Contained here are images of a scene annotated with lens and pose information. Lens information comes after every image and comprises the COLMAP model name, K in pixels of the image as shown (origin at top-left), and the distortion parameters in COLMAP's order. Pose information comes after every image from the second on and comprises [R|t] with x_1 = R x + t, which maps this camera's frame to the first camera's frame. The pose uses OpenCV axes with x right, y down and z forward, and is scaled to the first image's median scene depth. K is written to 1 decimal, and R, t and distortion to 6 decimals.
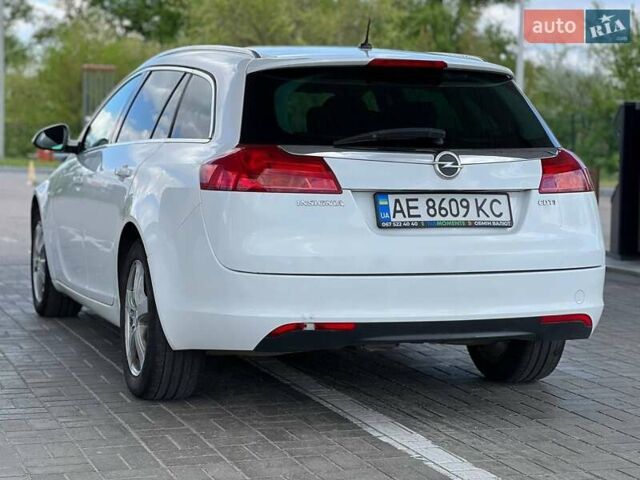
lens RADIAL K [[1514.7, 0, 320.0], [0, 1514.7, 240.0], [0, 0, 1]] dist [-0.512096, 10.197009]
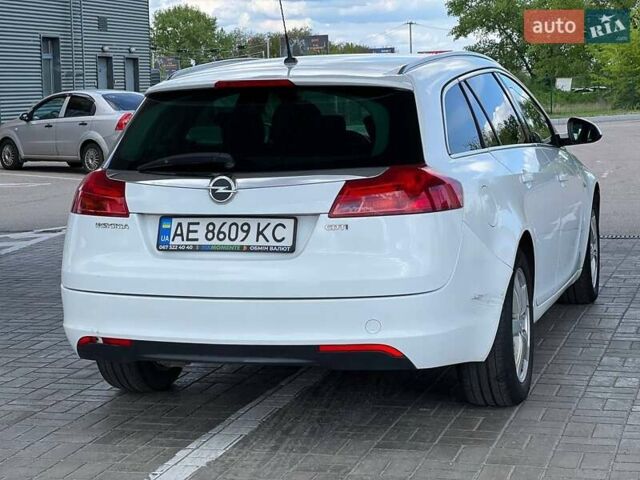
lens RADIAL K [[1514.7, 0, 320.0], [0, 1514.7, 240.0], [0, 0, 1]] dist [-0.512096, 10.197009]
pose [[0.810267, 0.031800, -0.585197, 0.728864], [-0.007389, 0.999002, 0.044055, -0.061075], [0.586014, -0.031372, 0.809693, 0.218864]]
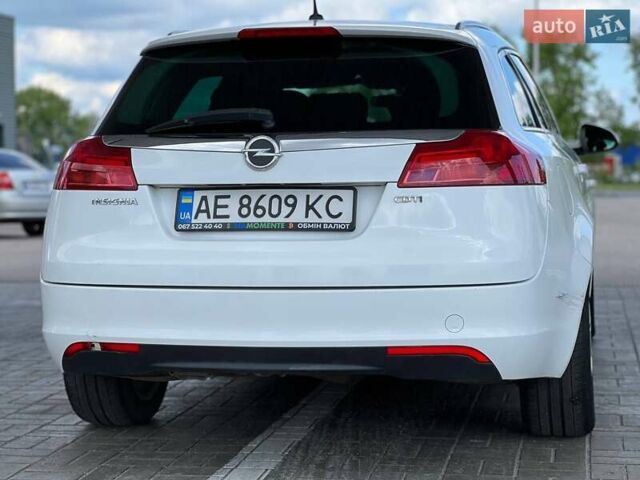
lens RADIAL K [[1514.7, 0, 320.0], [0, 1514.7, 240.0], [0, 0, 1]] dist [-0.512096, 10.197009]
pose [[0.865756, 0.003478, -0.500455, 0.512668], [-0.013855, 0.999759, -0.017020, 0.009804], [0.500275, 0.021669, 0.865595, 0.320644]]
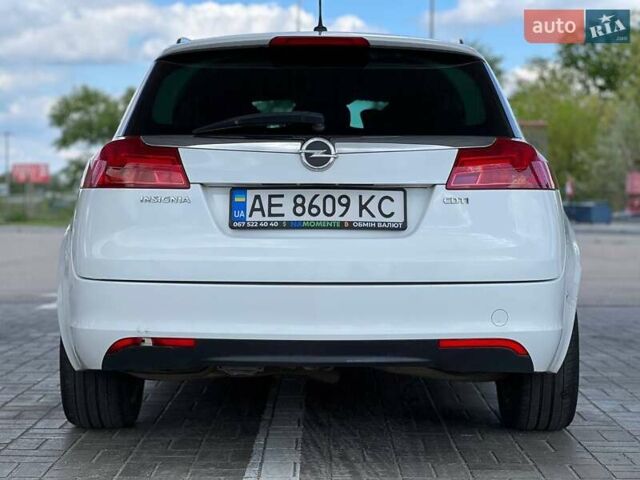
lens RADIAL K [[1514.7, 0, 320.0], [0, 1514.7, 240.0], [0, 0, 1]] dist [-0.512096, 10.197009]
pose [[0.942772, 0.001606, -0.333434, 0.364072], [-0.016354, 0.999008, -0.041429, 0.032325], [0.333037, 0.044511, 0.941863, 0.214318]]
